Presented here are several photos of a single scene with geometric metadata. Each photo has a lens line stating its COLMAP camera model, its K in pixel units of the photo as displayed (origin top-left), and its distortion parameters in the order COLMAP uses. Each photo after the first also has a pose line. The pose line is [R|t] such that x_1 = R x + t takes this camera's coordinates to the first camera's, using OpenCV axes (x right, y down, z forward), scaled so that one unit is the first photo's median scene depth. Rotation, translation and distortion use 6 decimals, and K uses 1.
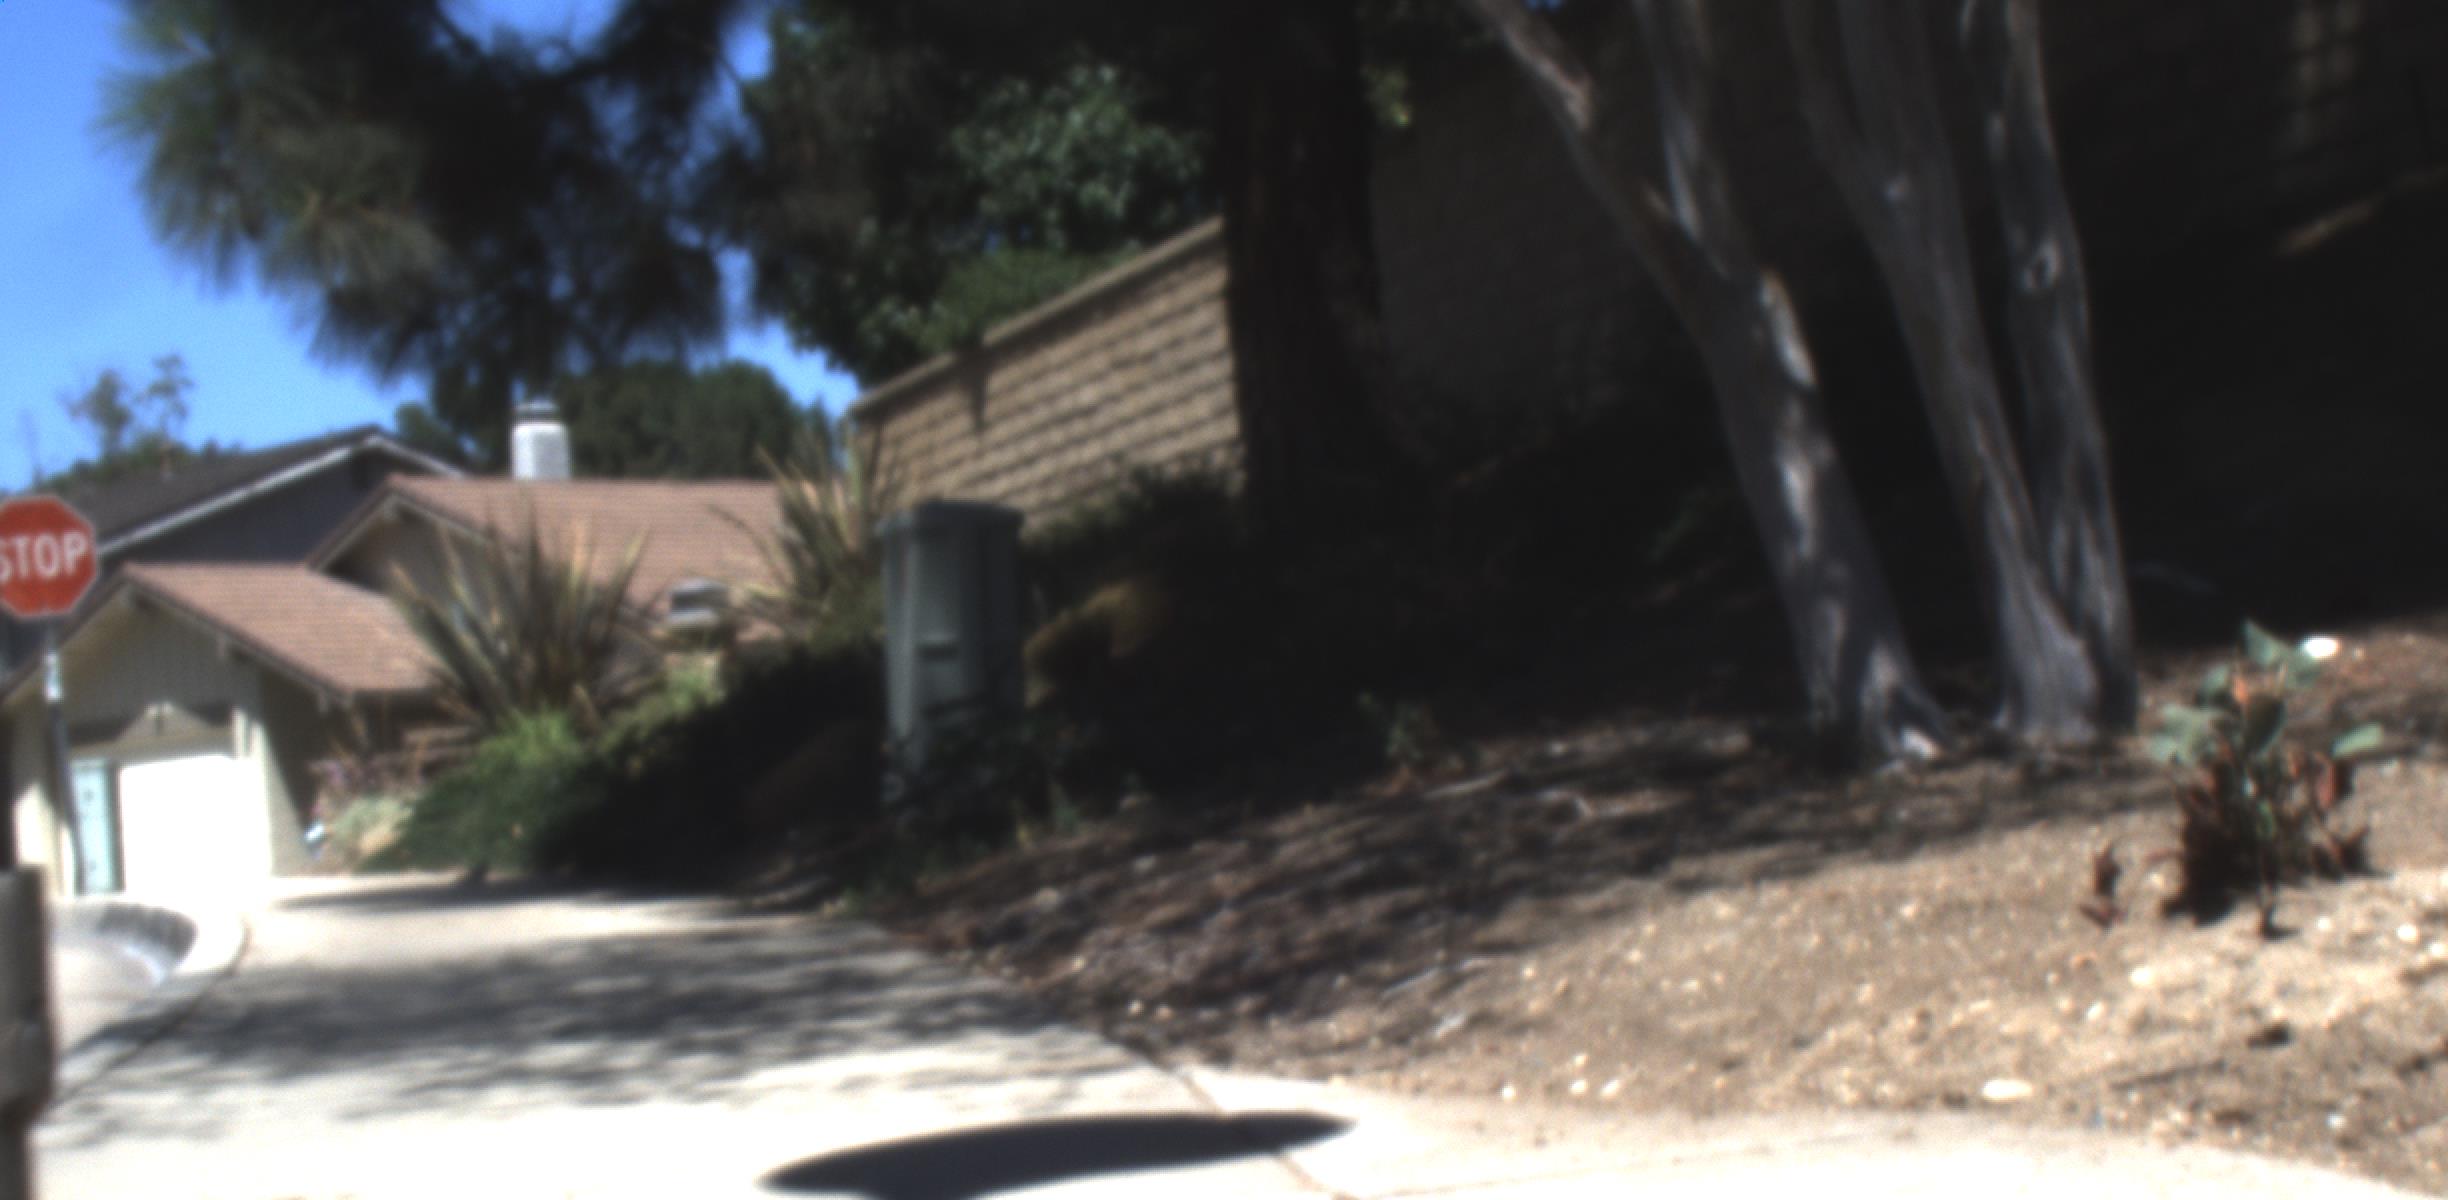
lens RADIAL K [[5419.7, 0, 1183.4], [0, 5419.7, 771.7], [0, 0, 1]] dist [-0.007245, 0.000000]
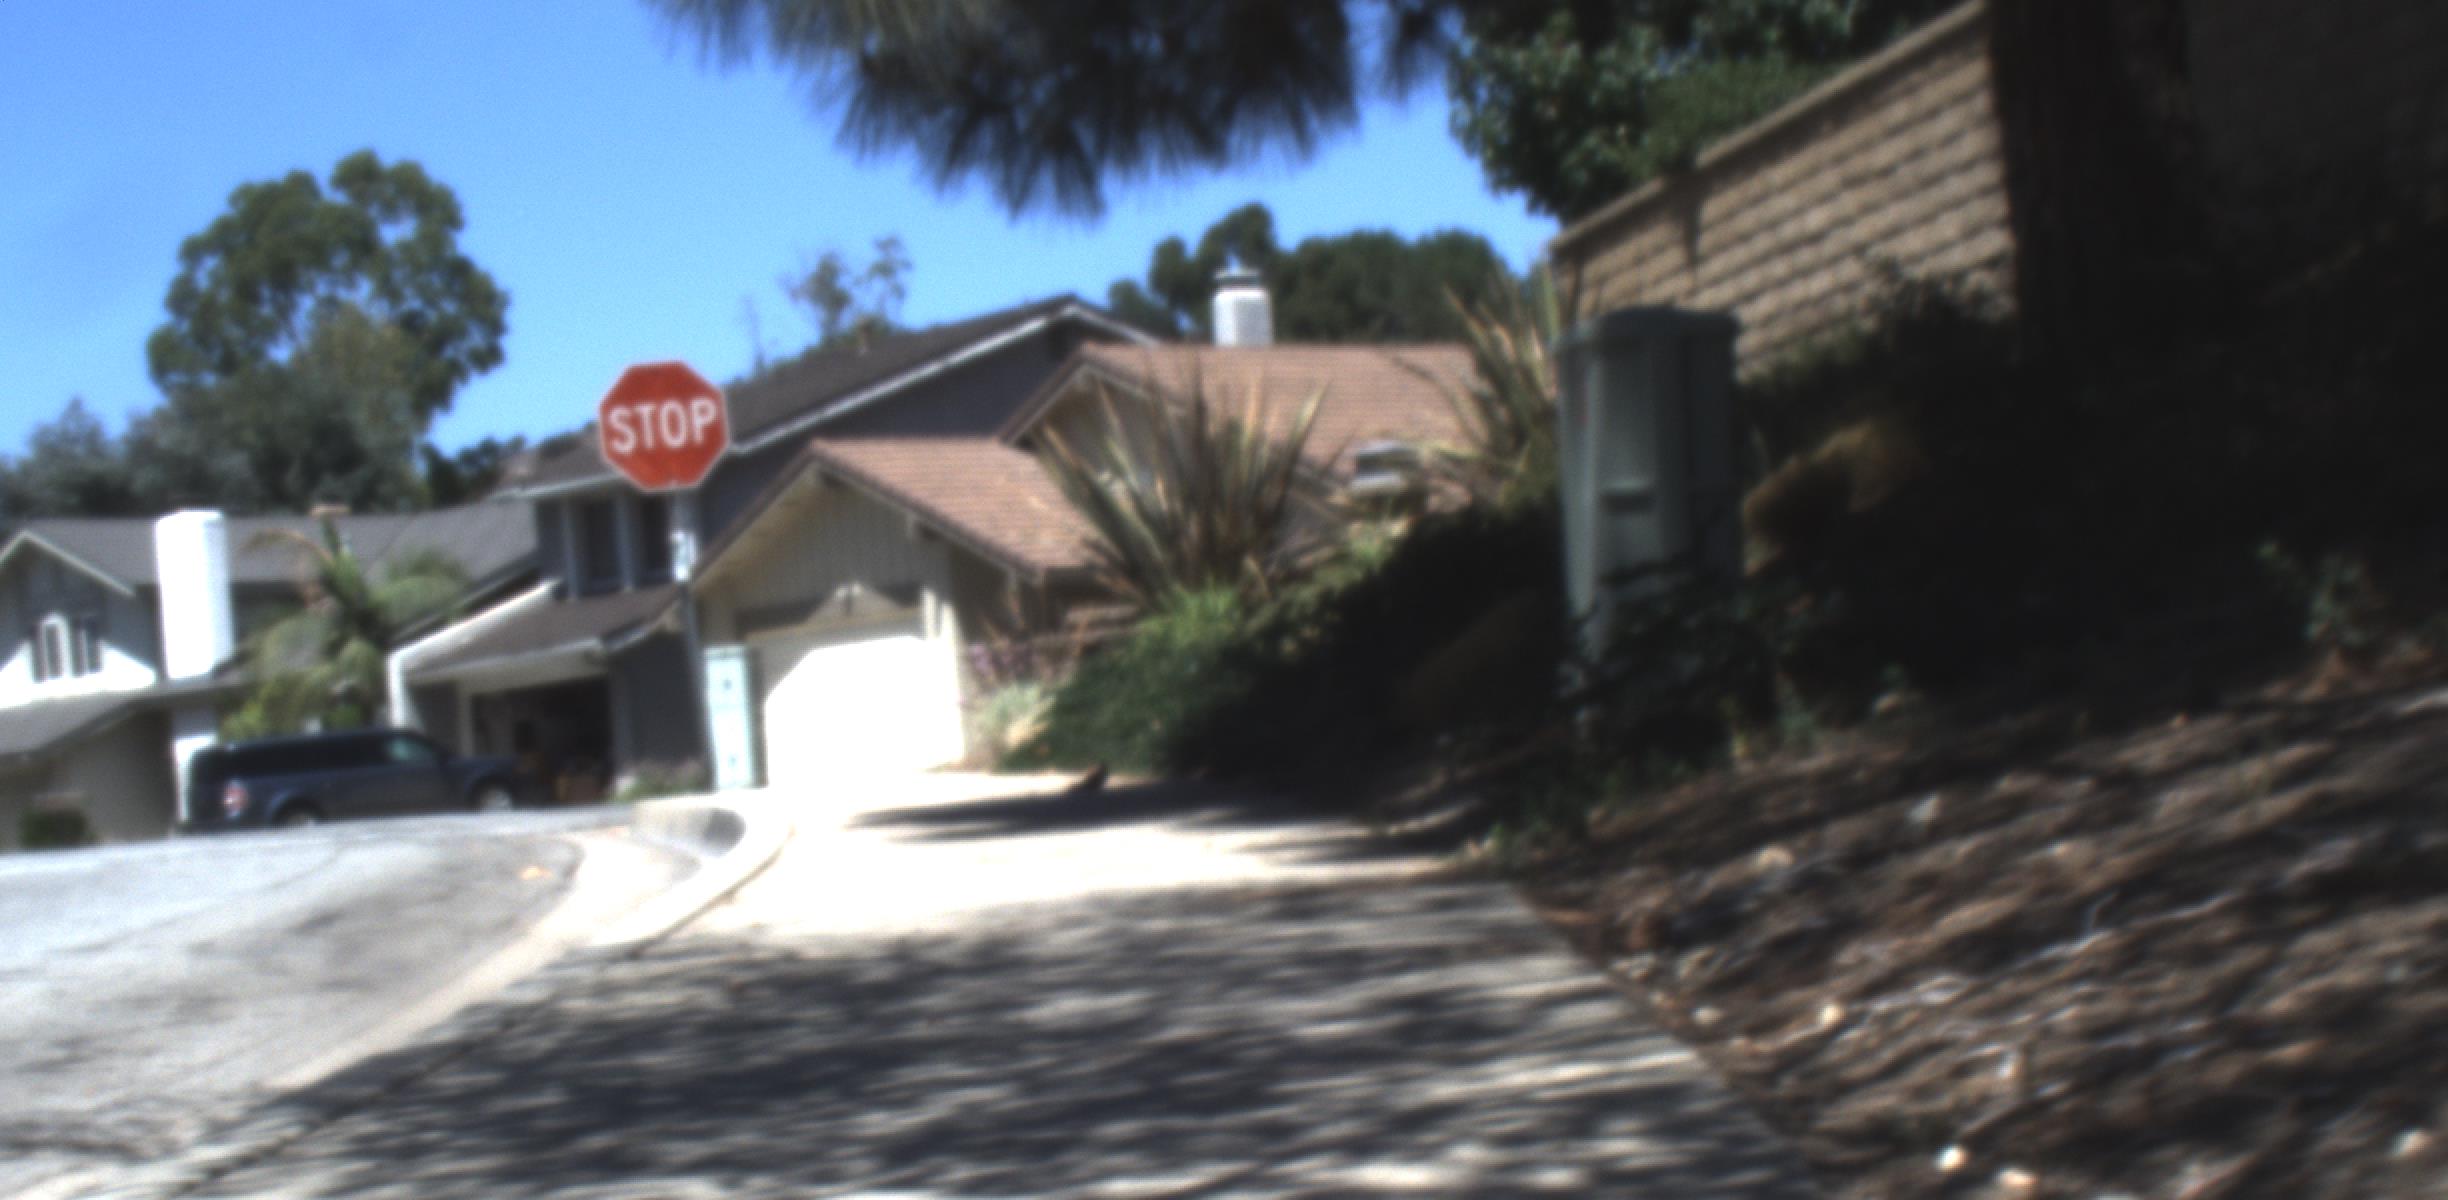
lens RADIAL K [[5419.7, 0, 1217.9], [0, 5419.7, 668.2], [0, 0, 1]] dist [-0.007245, 0.000000]
pose [[0.991885, -0.008479, -0.126854, -0.002793], [0.009015, 0.999953, 0.003647, -0.000959], [0.126817, -0.004761, 0.991915, 0.113297]]
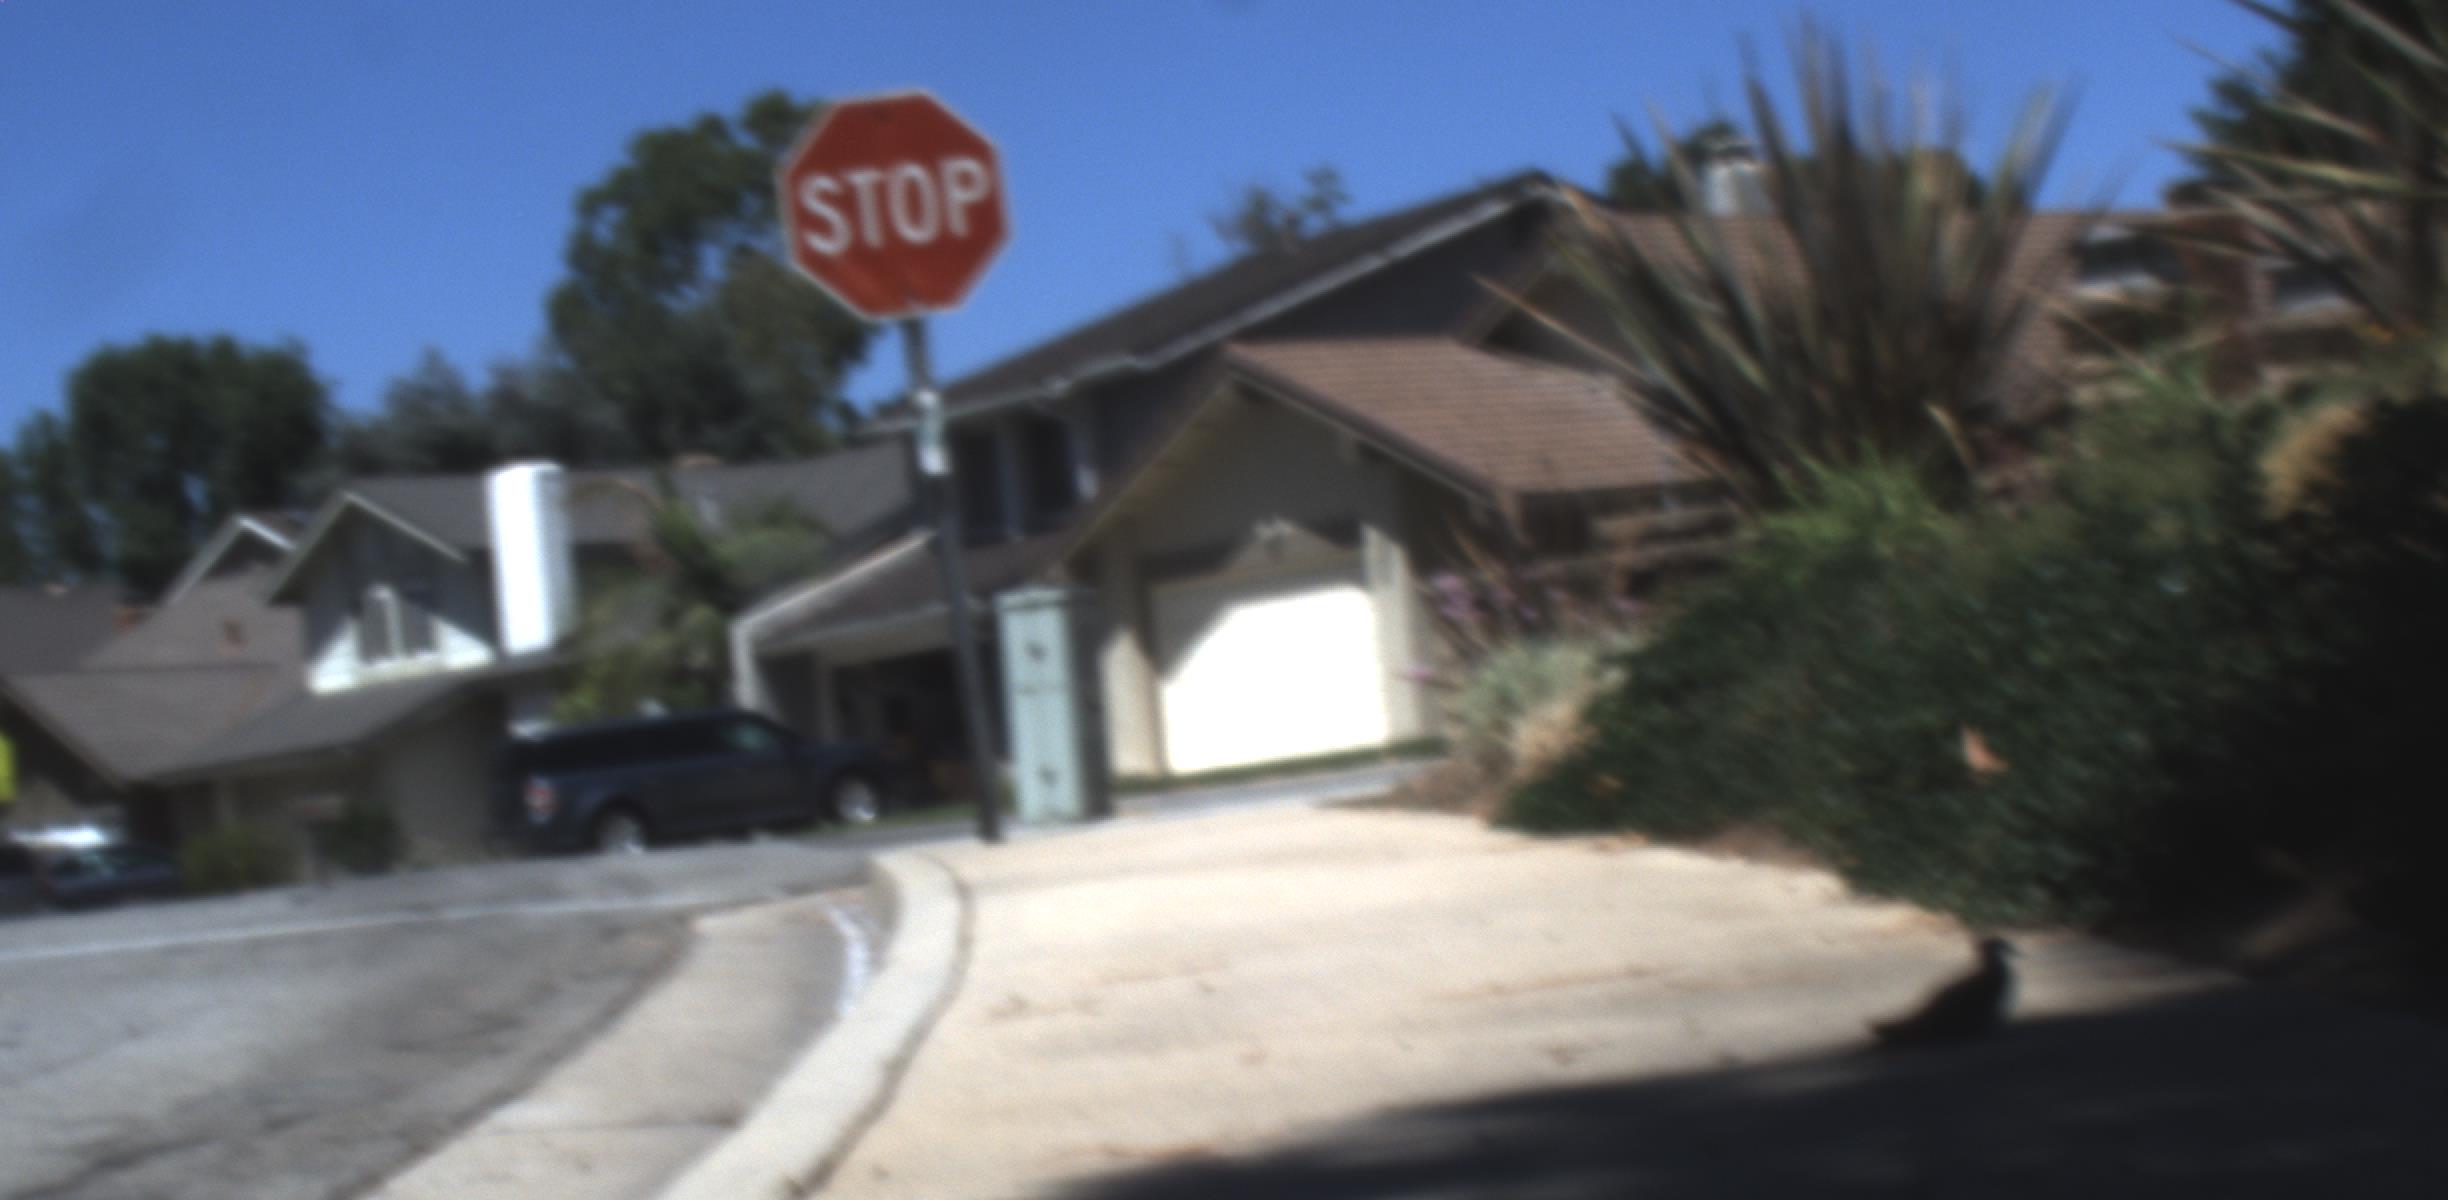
lens RADIAL K [[5419.7, 0, 1227.7], [0, 5419.7, 604.6], [0, 0, 1]] dist [-0.007245, 0.000000]
pose [[0.977853, -0.031369, -0.206931, -0.078225], [0.031727, 0.999495, -0.001593, 0.001377], [0.206876, -0.005007, 0.978354, 0.534909]]
